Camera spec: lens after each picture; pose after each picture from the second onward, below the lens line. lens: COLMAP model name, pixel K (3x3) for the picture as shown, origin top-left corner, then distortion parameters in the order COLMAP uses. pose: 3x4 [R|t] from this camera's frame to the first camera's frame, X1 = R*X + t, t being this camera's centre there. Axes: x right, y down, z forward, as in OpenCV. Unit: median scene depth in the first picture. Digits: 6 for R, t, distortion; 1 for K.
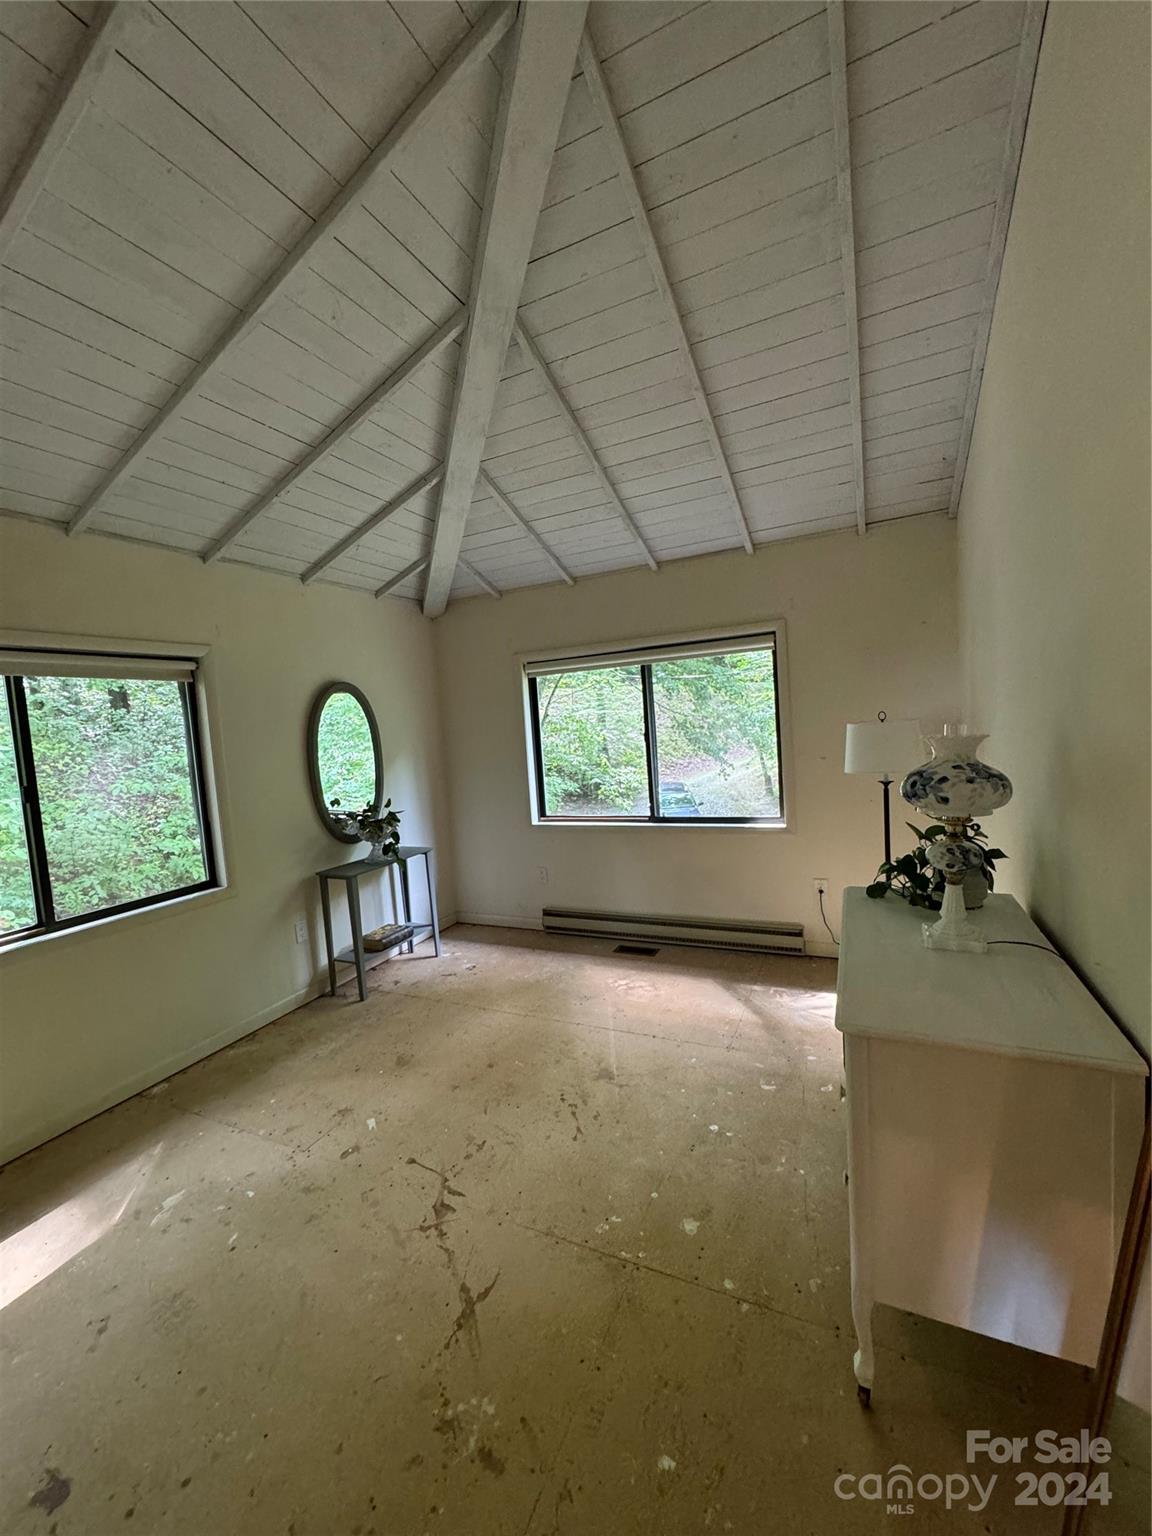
lens RADIAL K [[608.8, 0, 576.1], [0, 608.8, 767.4], [0, 0, 1]] dist [-0.005002, 0.000675]
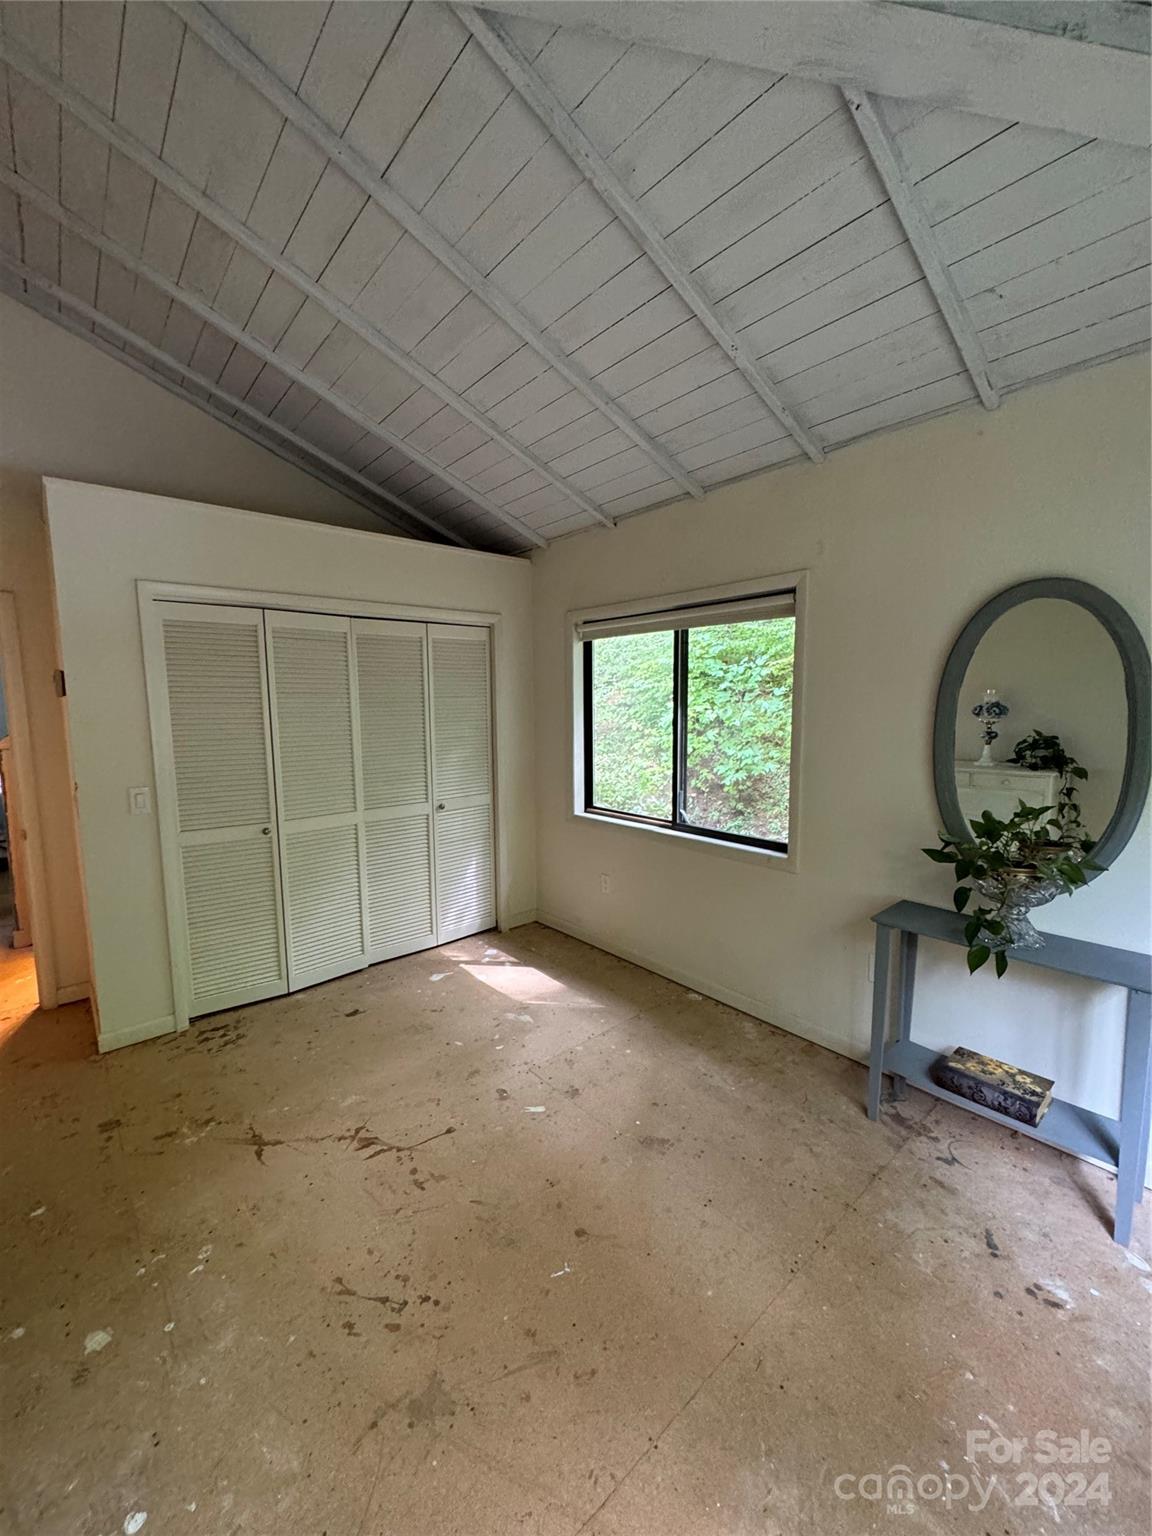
lens RADIAL K [[608.8, 0, 571.2], [0, 608.8, 765.8], [0, 0, 1]] dist [-0.005002, 0.000675]
pose [[-0.396805, 0.173131, -0.901427, 0.407542], [-0.032688, 0.978763, 0.202374, -0.129608], [0.917321, 0.109769, -0.382719, 1.387501]]
